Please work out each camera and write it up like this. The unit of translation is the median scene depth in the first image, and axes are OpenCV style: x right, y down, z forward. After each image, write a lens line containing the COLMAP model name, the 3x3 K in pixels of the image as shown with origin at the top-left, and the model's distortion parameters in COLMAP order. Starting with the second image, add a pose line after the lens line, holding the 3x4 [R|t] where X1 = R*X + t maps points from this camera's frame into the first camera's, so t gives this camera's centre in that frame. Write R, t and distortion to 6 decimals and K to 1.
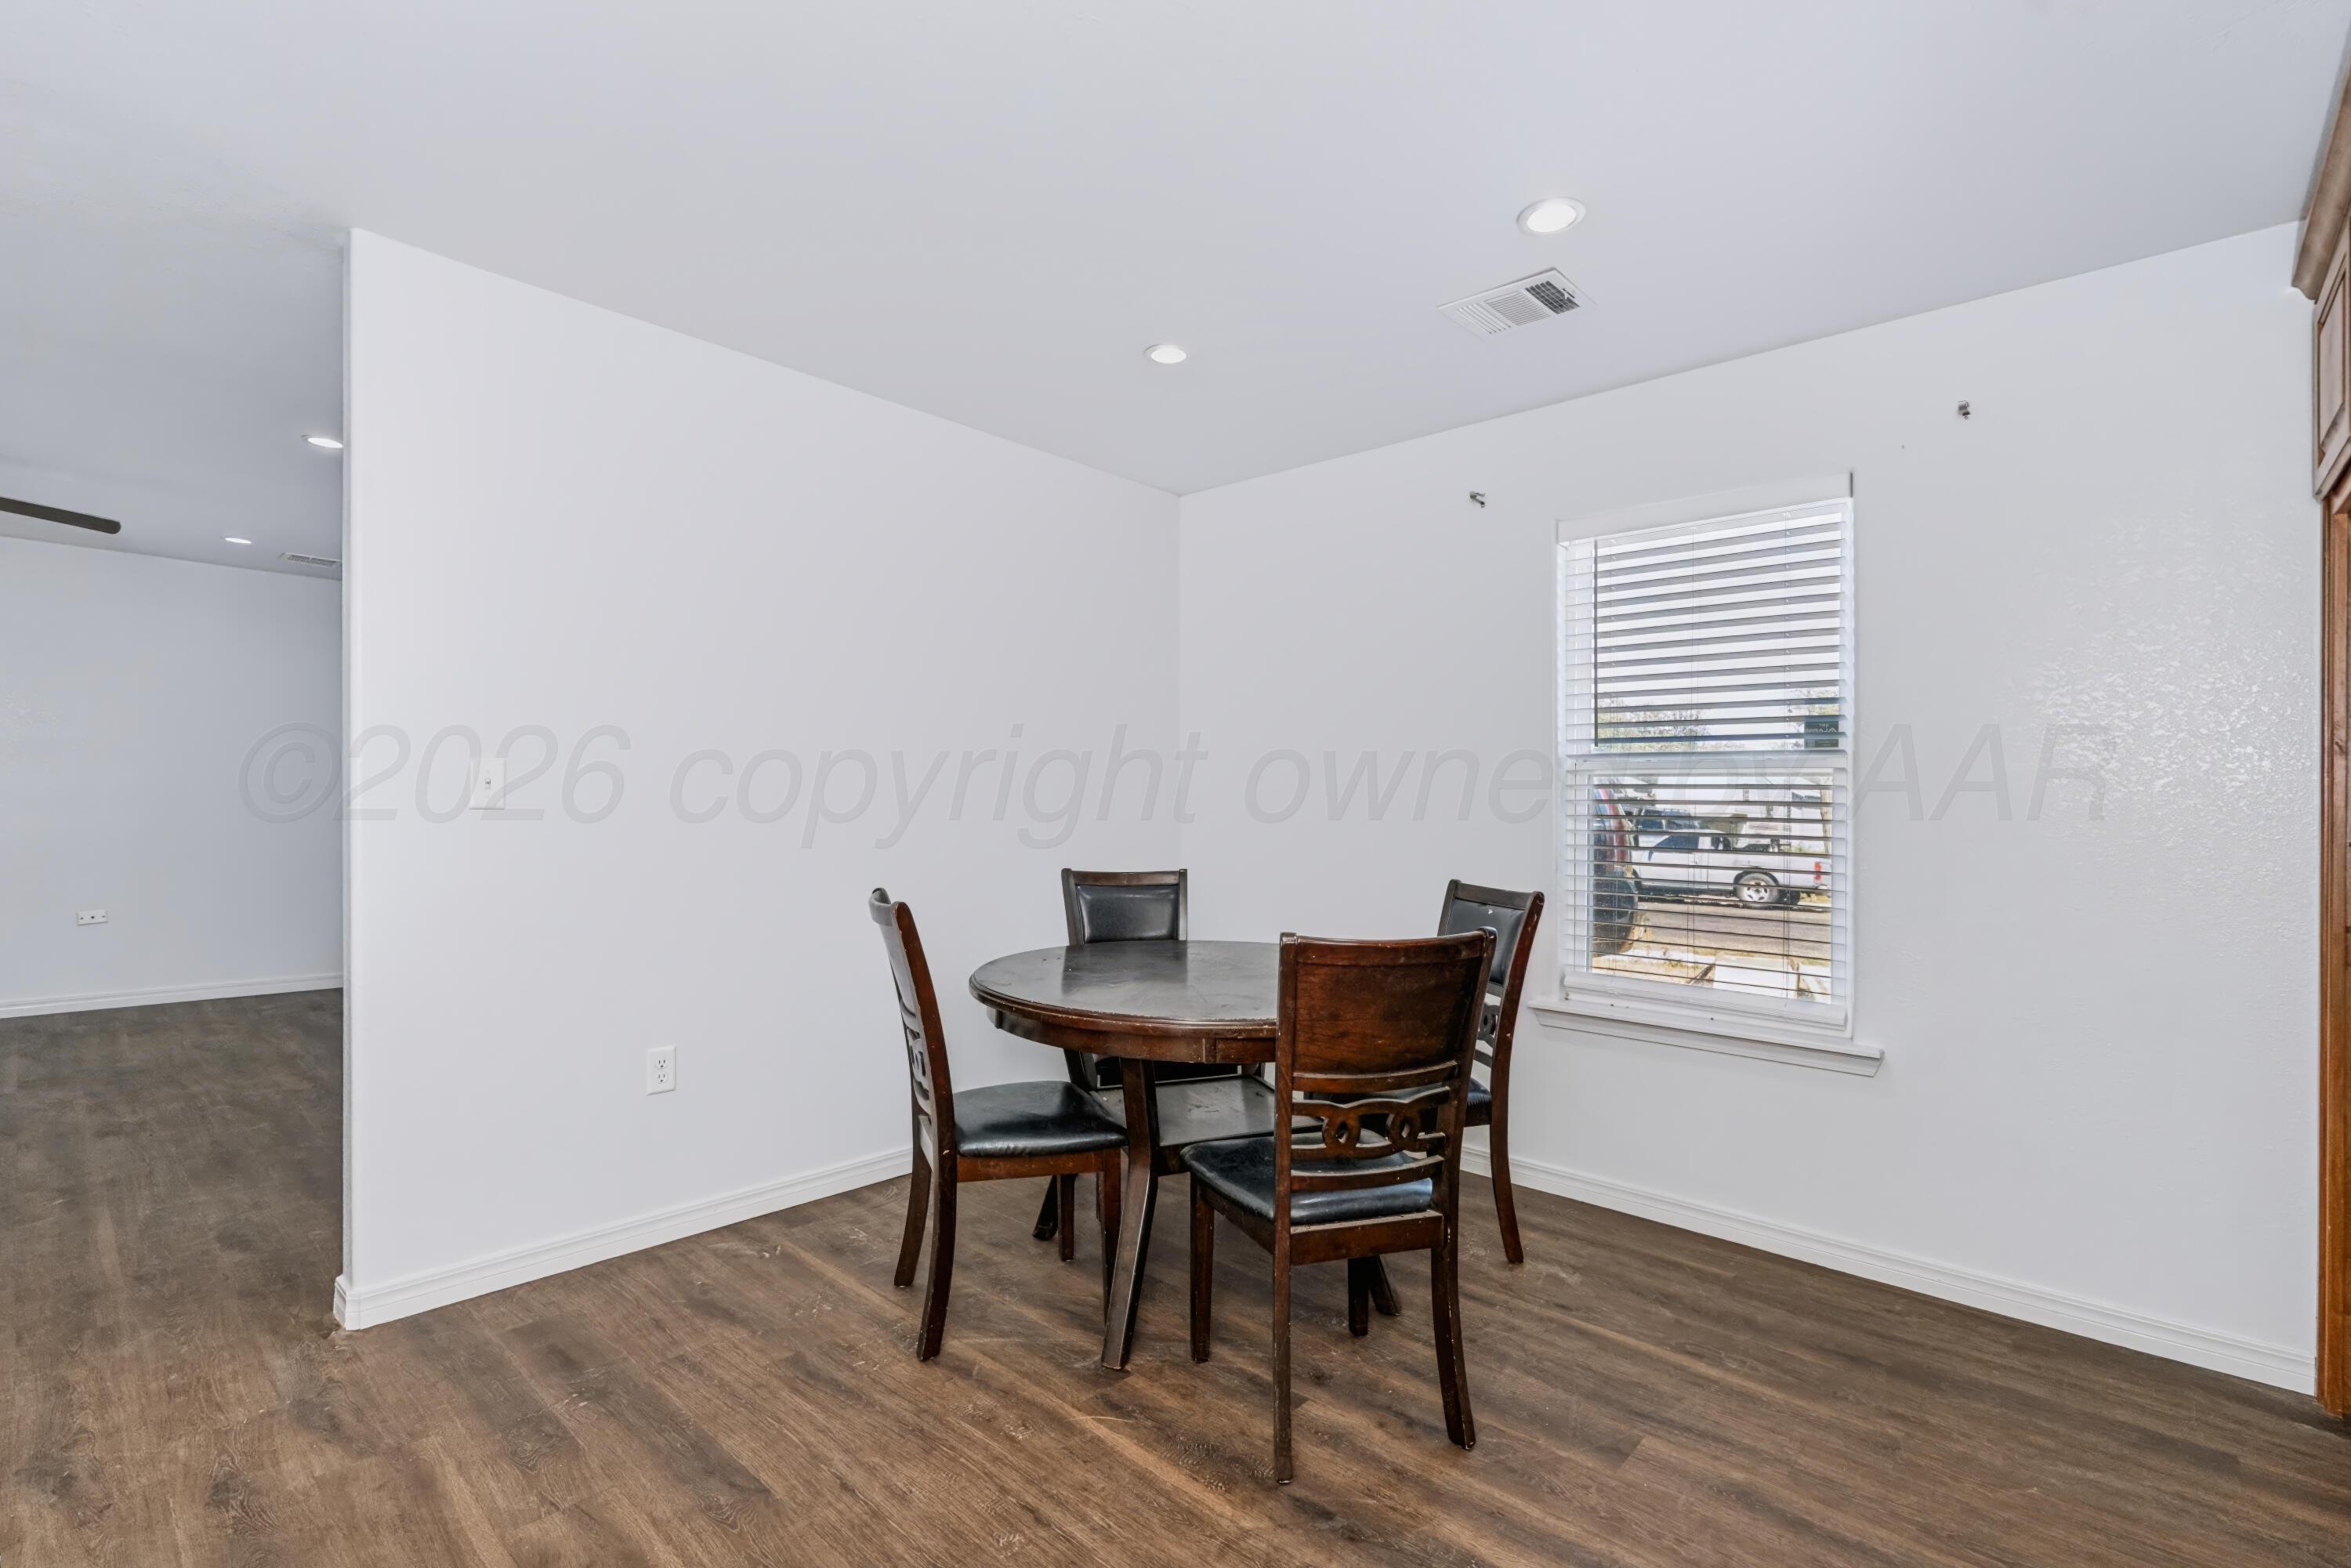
lens RADIAL K [[1061.2, 0, 1173.7], [0, 1061.2, 803.6], [0, 0, 1]] dist [-0.004009, 0.000749]
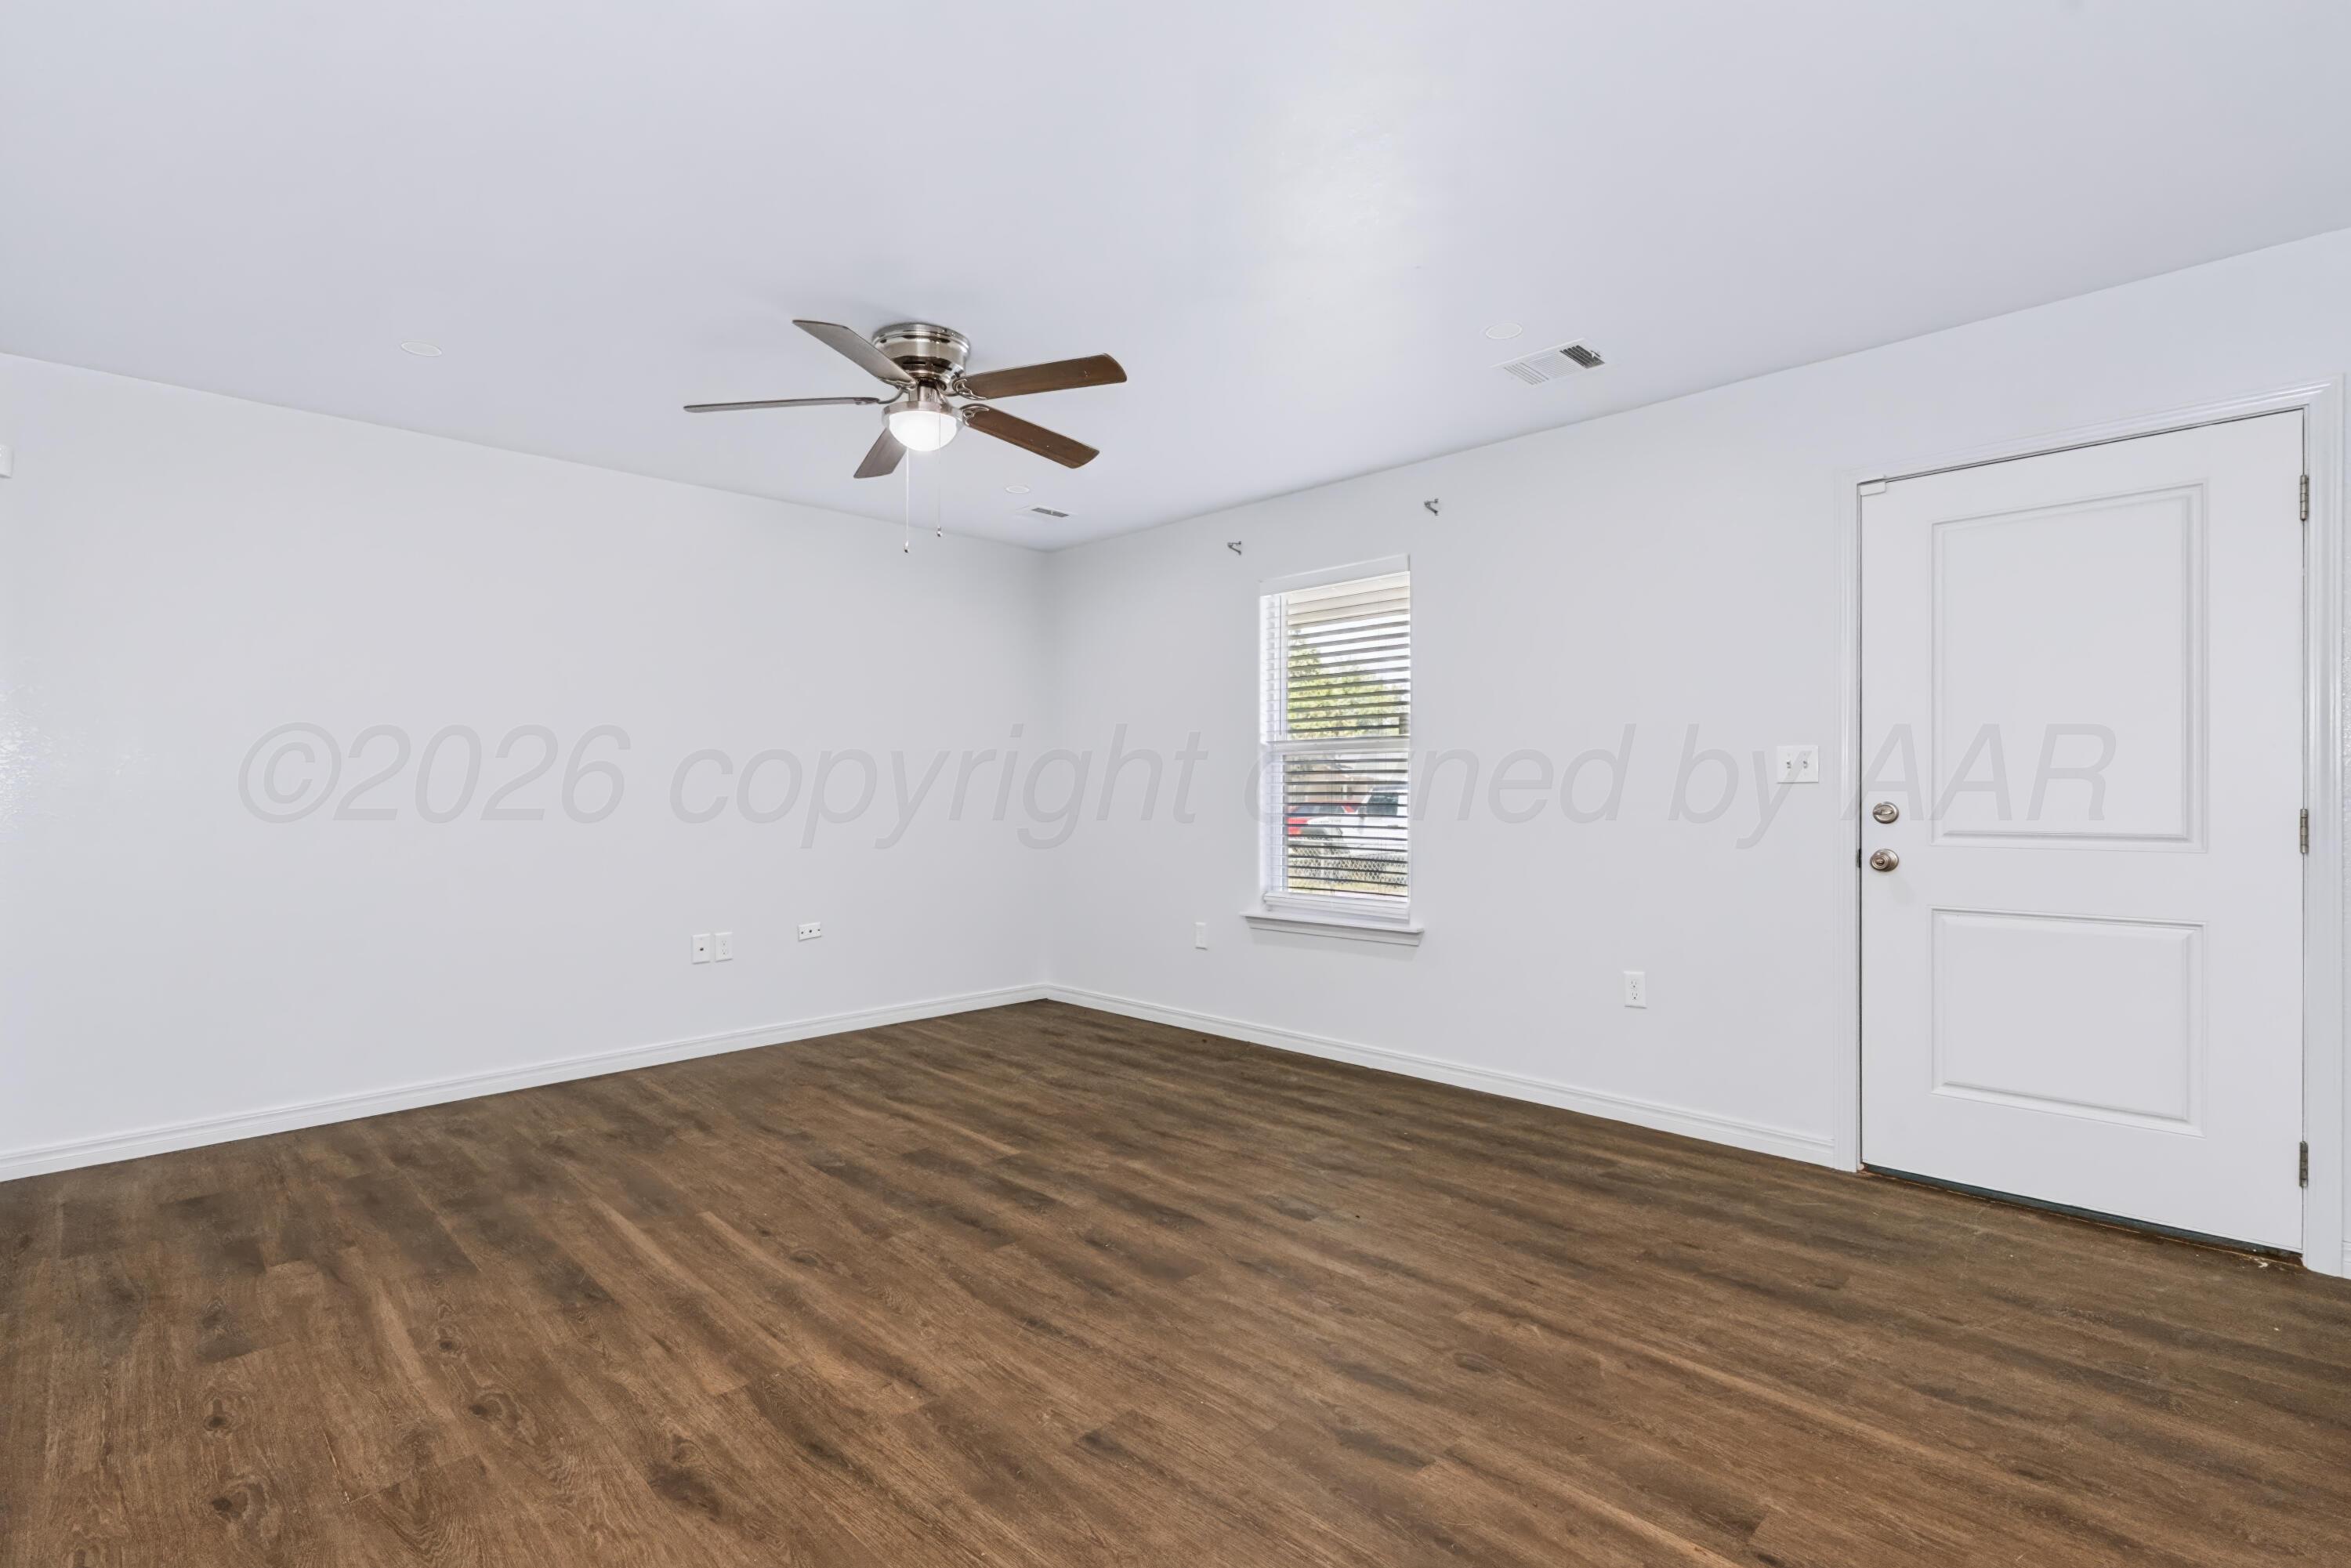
lens RADIAL K [[1076.0, 0, 1169.4], [0, 1076.0, 812.2], [0, 0, 1]] dist [-0.001035, 0.000834]
pose [[0.998872, -0.021433, -0.042372, -1.352247], [0.022396, 0.999499, 0.022381, -0.005582], [0.041871, -0.023305, 0.998851, 0.266351]]
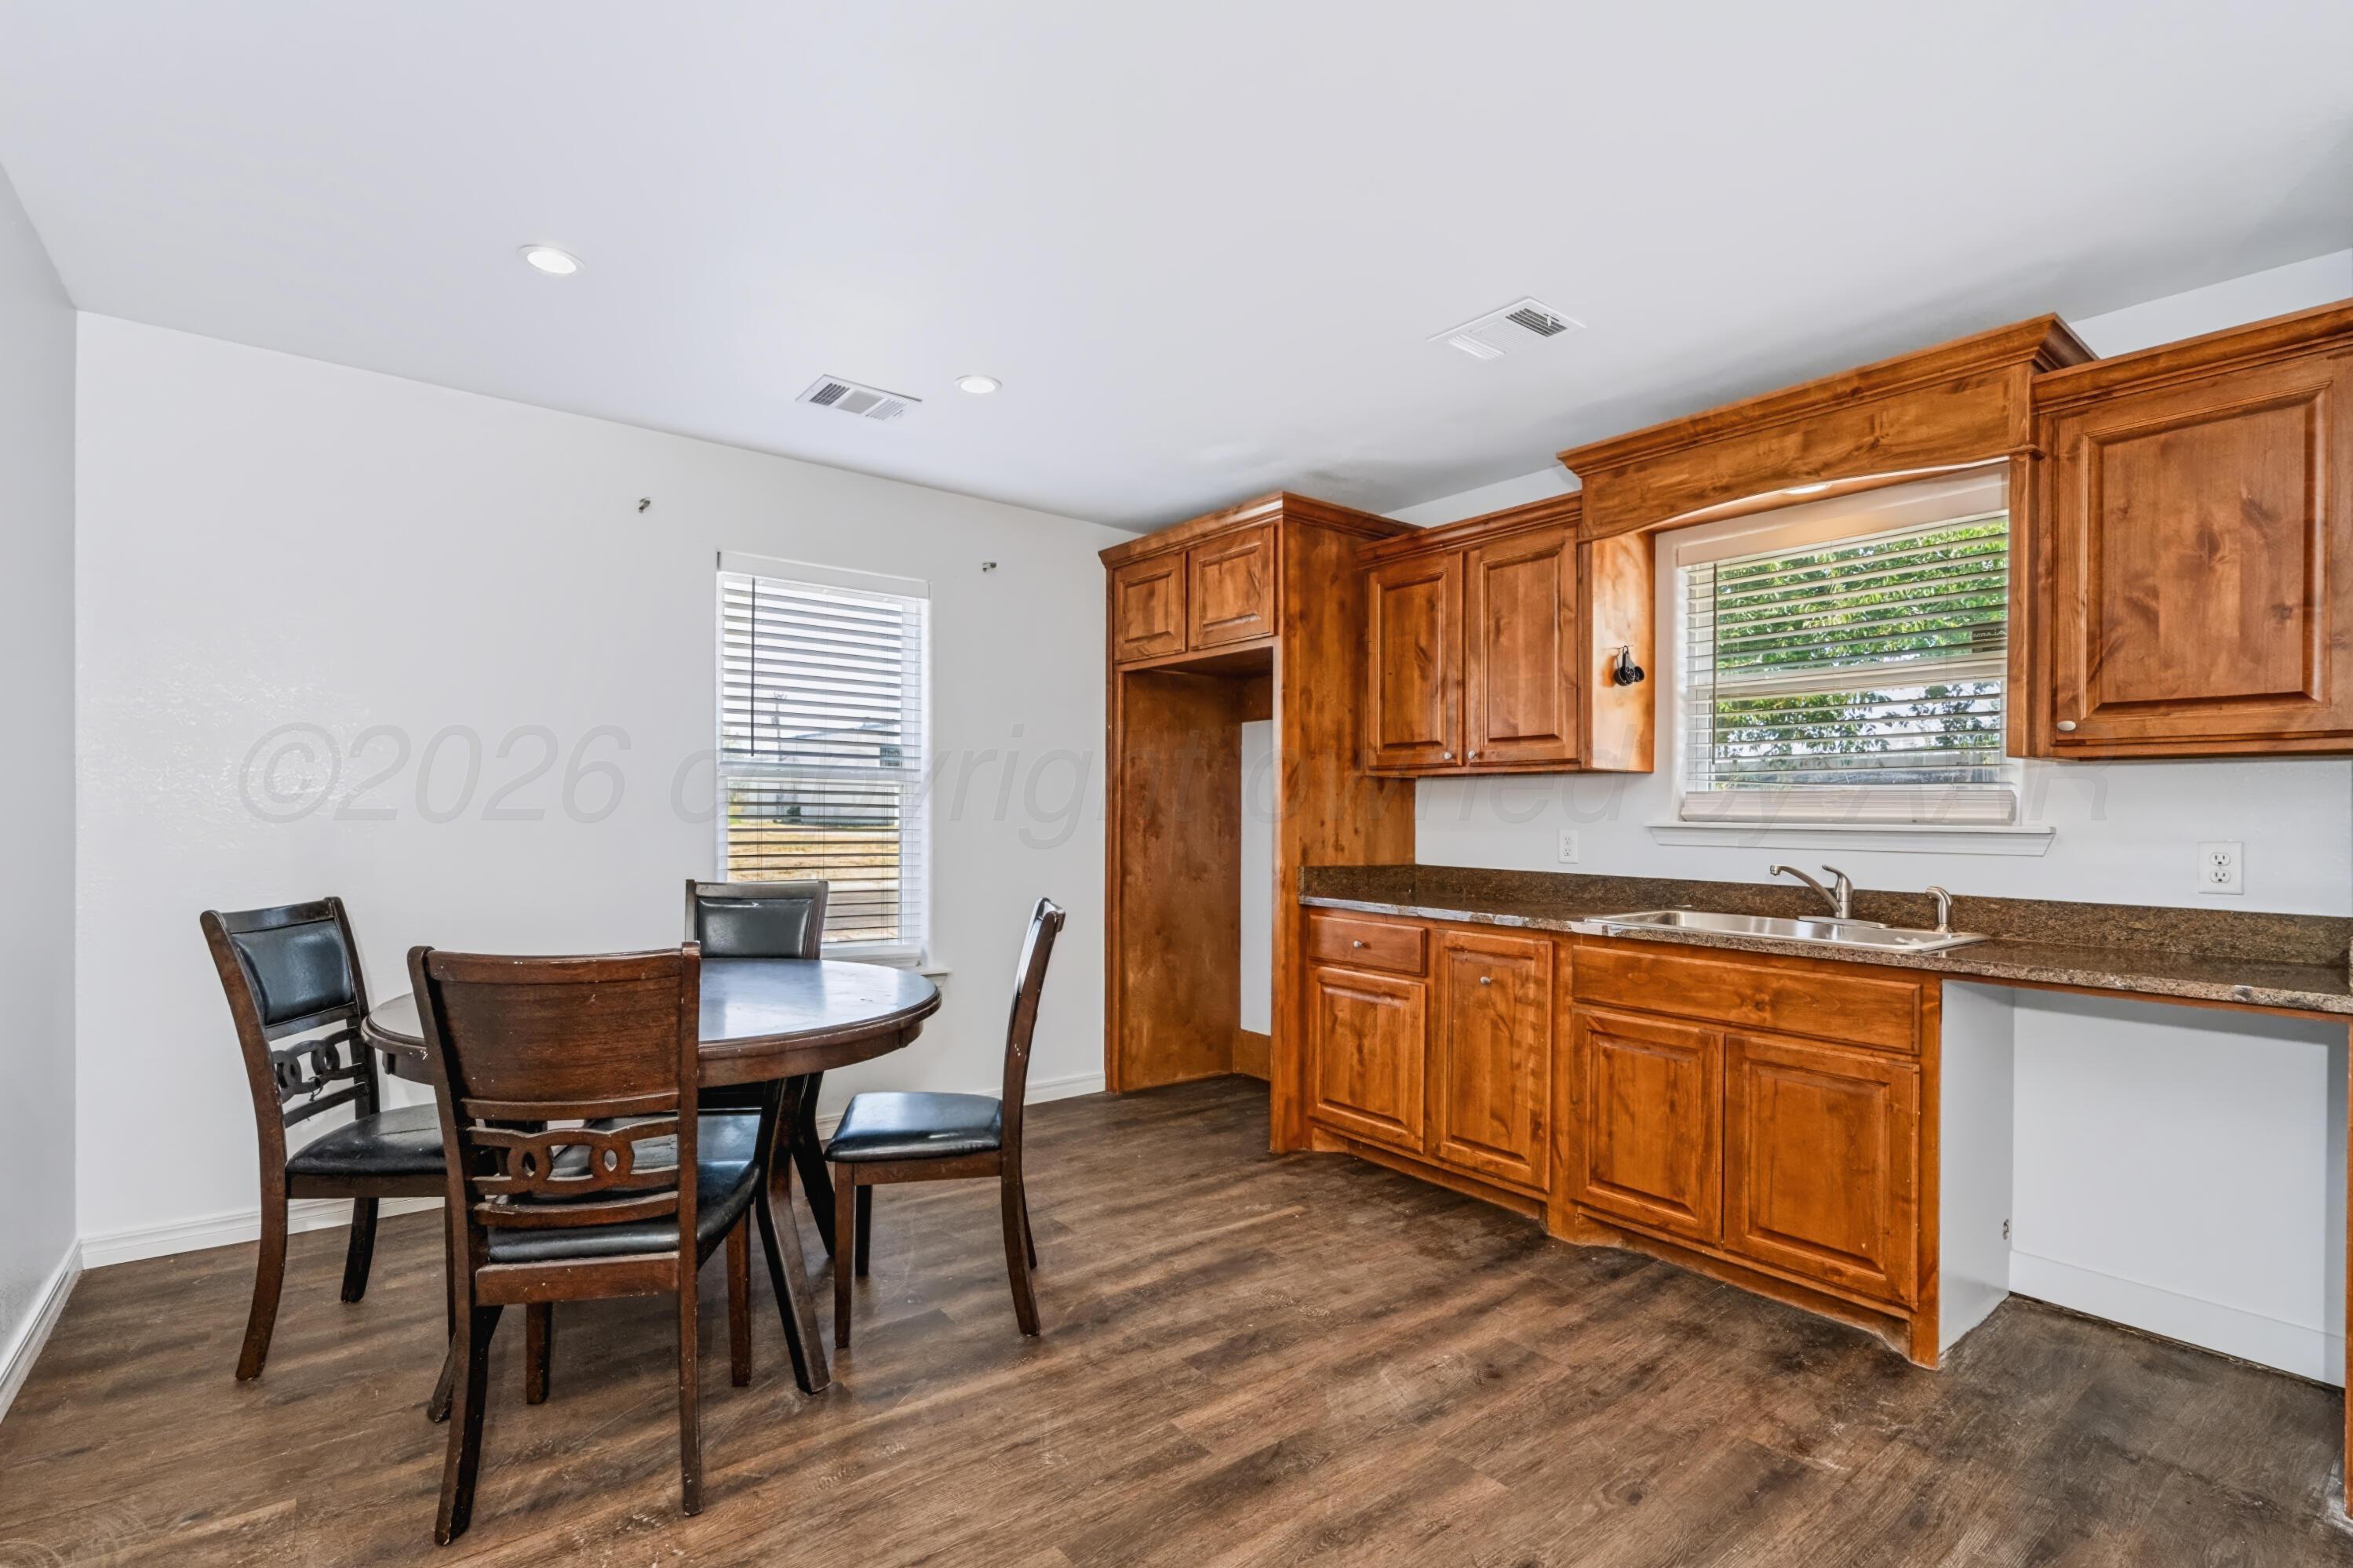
lens RADIAL K [[1076.9, 0, 1170.4], [0, 1076.9, 812.2], [0, 0, 1]] dist [-0.001035, 0.000834]
pose [[0.166466, -0.011372, 0.985982, -0.772400], [-0.009505, 0.999869, 0.013137, -0.013902], [-0.986001, -0.011559, 0.166336, 0.412420]]
